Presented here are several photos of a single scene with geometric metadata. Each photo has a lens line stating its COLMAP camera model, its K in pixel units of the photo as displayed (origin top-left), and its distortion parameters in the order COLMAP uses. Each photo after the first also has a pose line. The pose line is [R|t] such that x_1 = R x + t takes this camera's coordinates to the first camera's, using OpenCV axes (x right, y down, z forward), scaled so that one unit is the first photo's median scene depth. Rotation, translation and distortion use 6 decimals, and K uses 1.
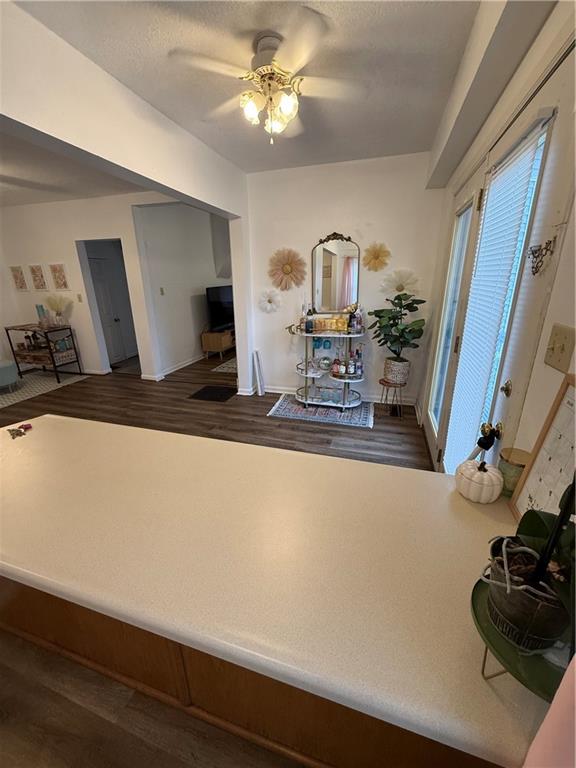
lens RADIAL K [[305.7, 0, 285.0], [0, 305.7, 382.2], [0, 0, 1]] dist [0.002426, -0.000279]
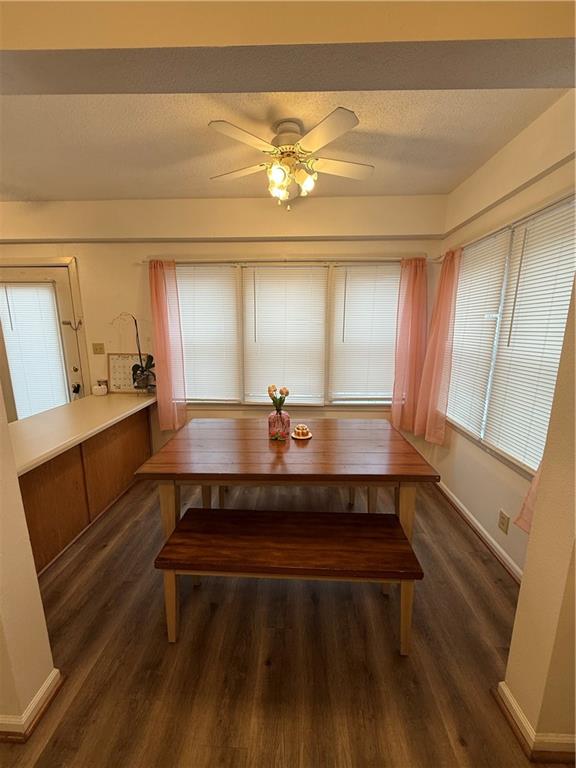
lens RADIAL K [[305.7, 0, 287.5], [0, 305.7, 382.5], [0, 0, 1]] dist [0.002426, -0.000279]
pose [[-0.272223, -0.164773, 0.948021, -0.594206], [0.311179, 0.917213, 0.248773, 0.010593], [-0.910529, 0.362726, -0.198413, -0.040915]]
